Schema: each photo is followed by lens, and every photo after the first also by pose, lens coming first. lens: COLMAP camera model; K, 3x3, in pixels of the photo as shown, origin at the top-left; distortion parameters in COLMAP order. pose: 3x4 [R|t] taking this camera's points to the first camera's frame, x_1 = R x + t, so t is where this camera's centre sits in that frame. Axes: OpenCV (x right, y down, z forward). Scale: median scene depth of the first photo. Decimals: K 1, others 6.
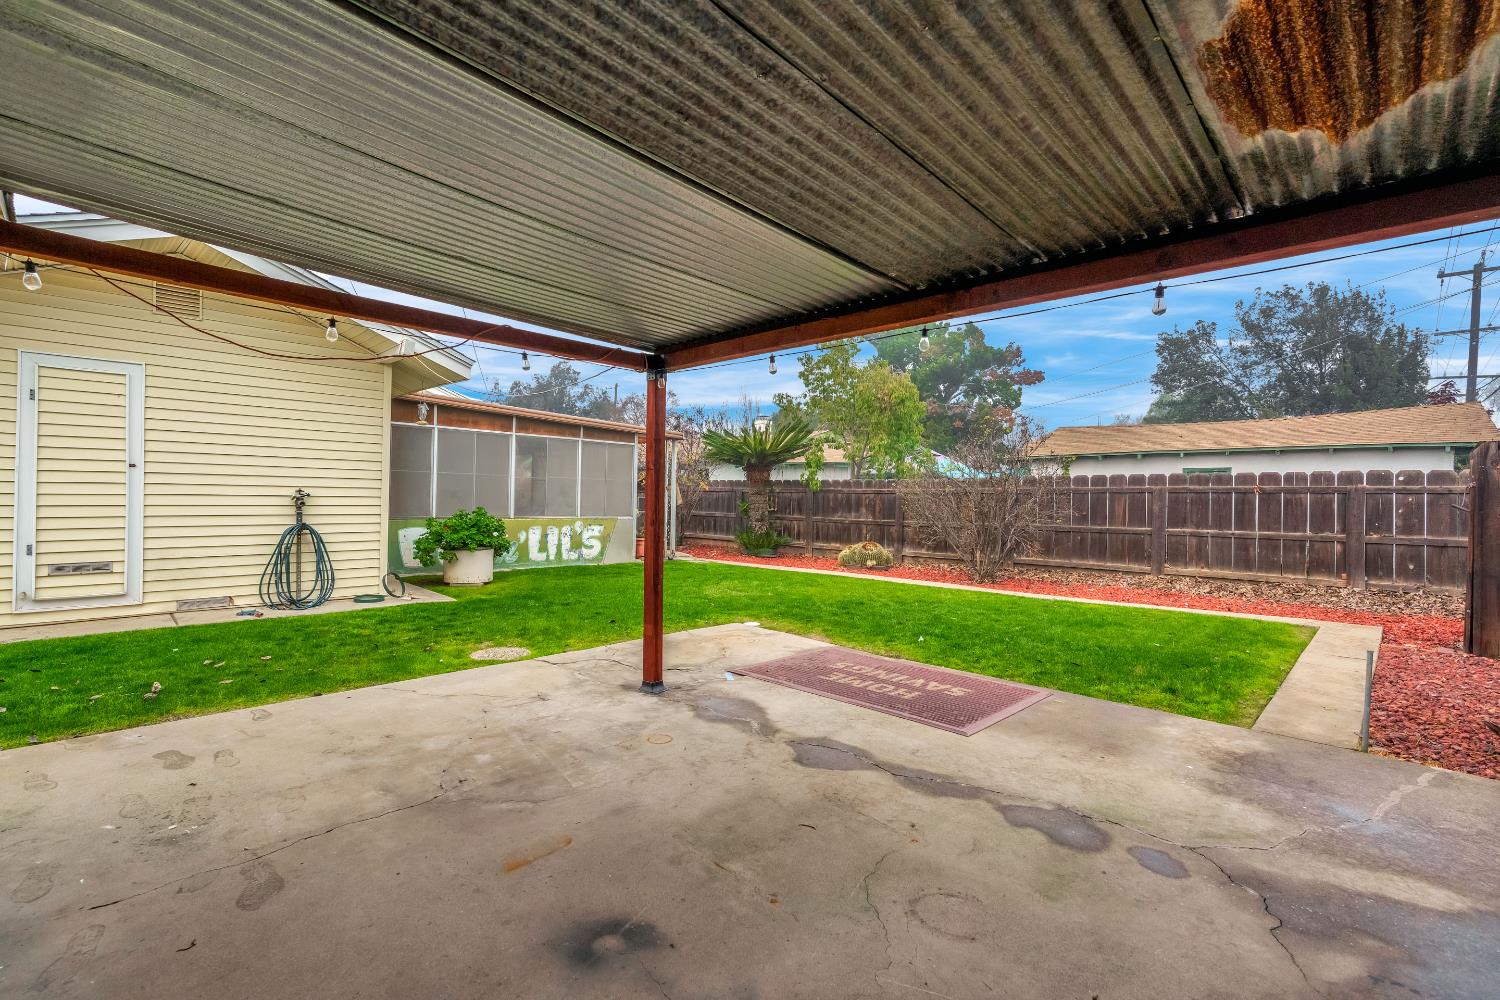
lens RADIAL K [[663.3, 0, 754.4], [0, 663.3, 501.5], [0, 0, 1]] dist [0.000143, 0.000008]
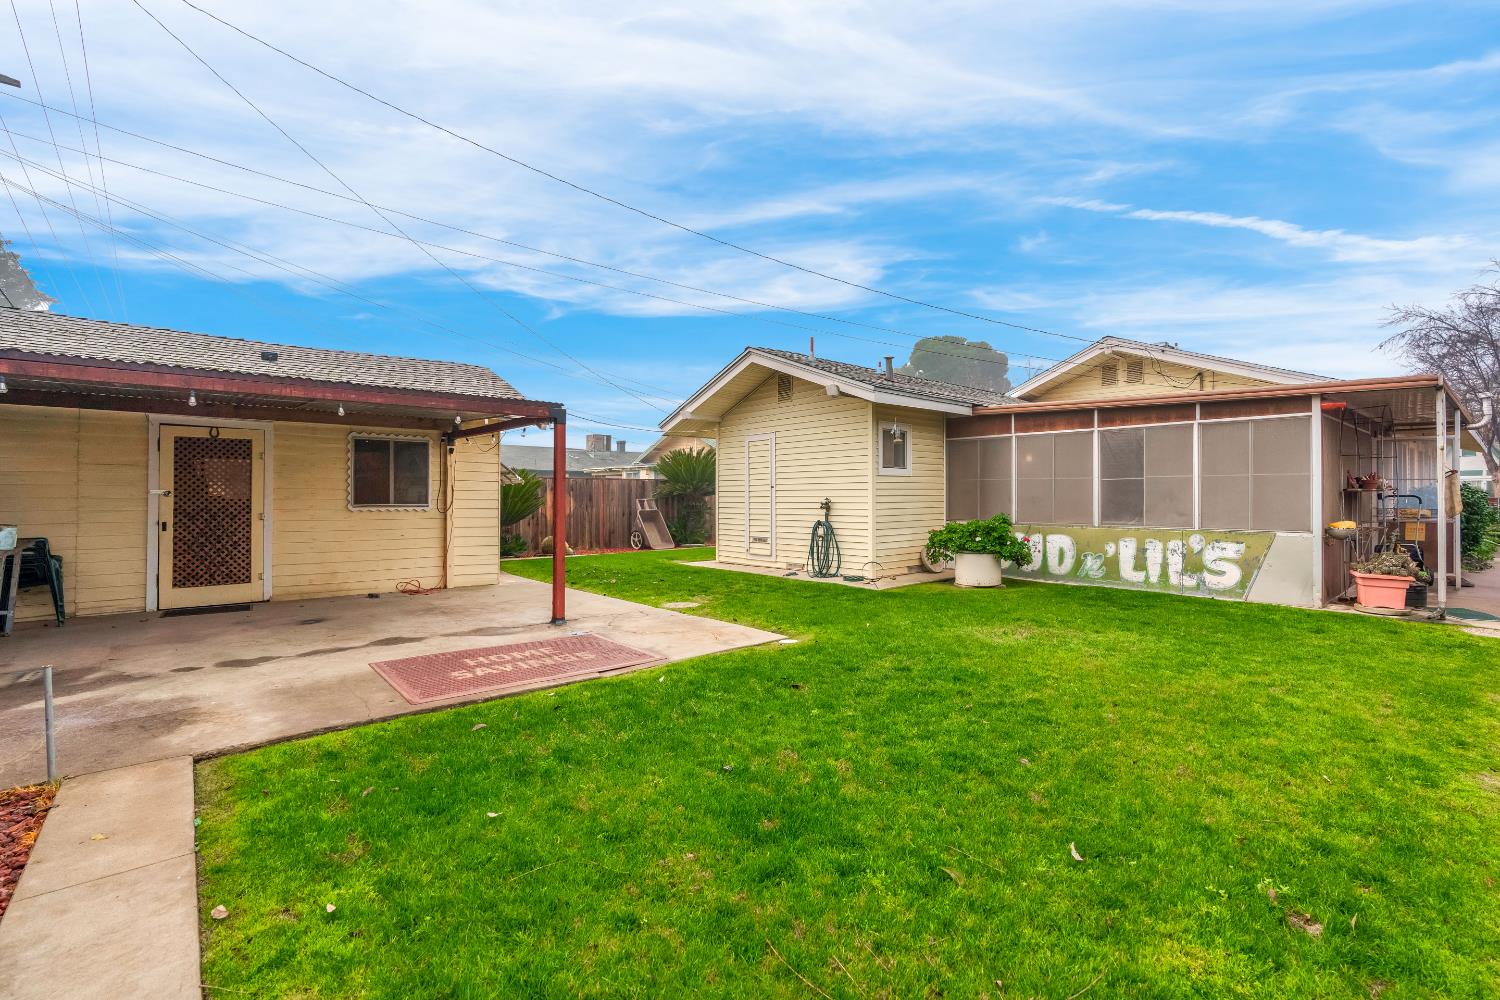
lens RADIAL K [[663.3, 0, 749.0], [0, 663.3, 489.3], [0, 0, 1]] dist [0.000143, 0.000008]
pose [[-0.093516, -0.033444, -0.995056, 0.518996], [-0.006658, 0.999434, -0.032966, 0.007538], [0.995596, 0.003543, -0.093686, 0.603479]]
